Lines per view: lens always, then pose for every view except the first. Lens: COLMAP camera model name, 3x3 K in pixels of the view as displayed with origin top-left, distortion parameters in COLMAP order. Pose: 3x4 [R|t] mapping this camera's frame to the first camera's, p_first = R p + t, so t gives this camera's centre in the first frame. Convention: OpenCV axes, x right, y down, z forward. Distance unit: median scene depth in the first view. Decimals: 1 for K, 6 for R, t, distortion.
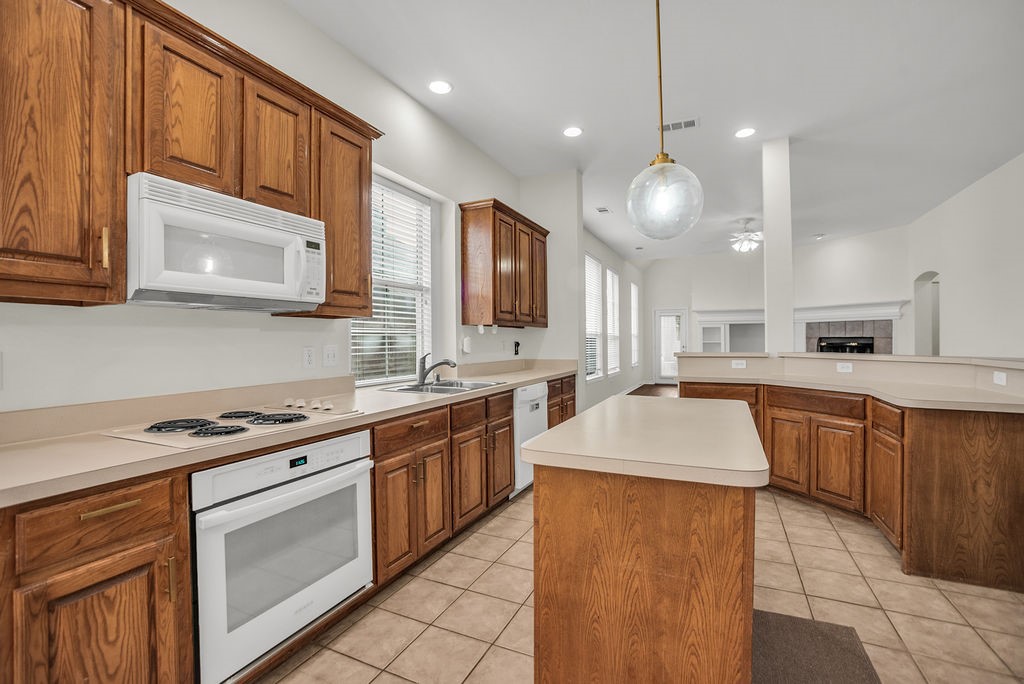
lens RADIAL K [[448.0, 0, 521.4], [0, 448.0, 338.2], [0, 0, 1]] dist [-0.054577, 0.014898]
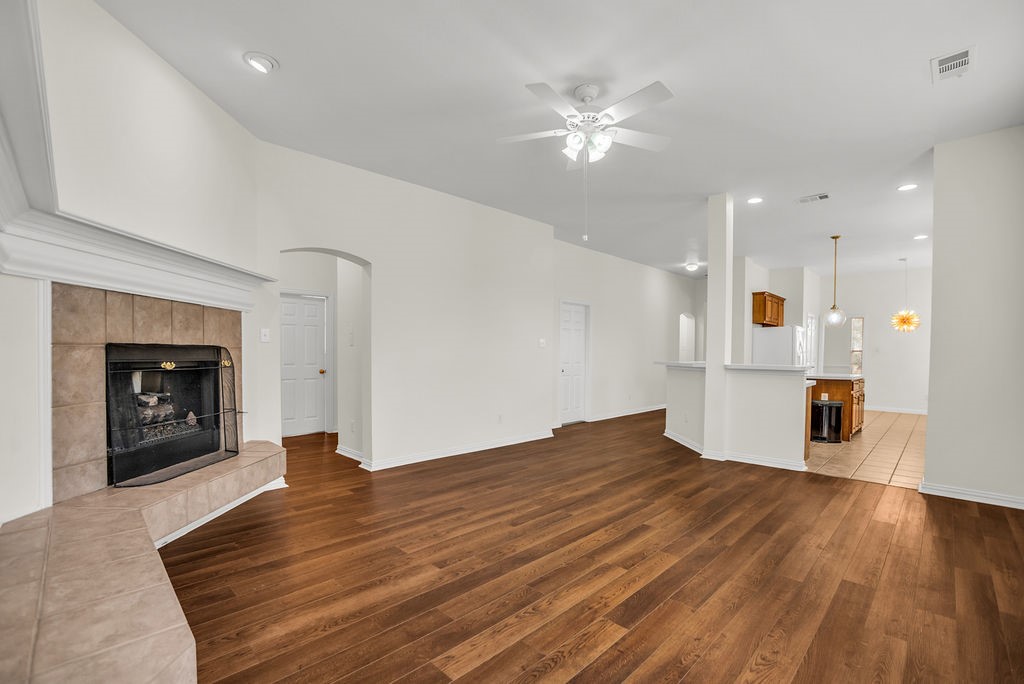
lens RADIAL K [[453.6, 0, 516.1], [0, 453.6, 365.1], [0, 0, 1]] dist [-0.043994, 0.000378]
pose [[-0.936934, -0.012275, 0.349291, 1.362067], [-0.004997, 0.999751, 0.021729, 0.020467], [-0.349471, 0.018613, -0.936762, 4.838813]]
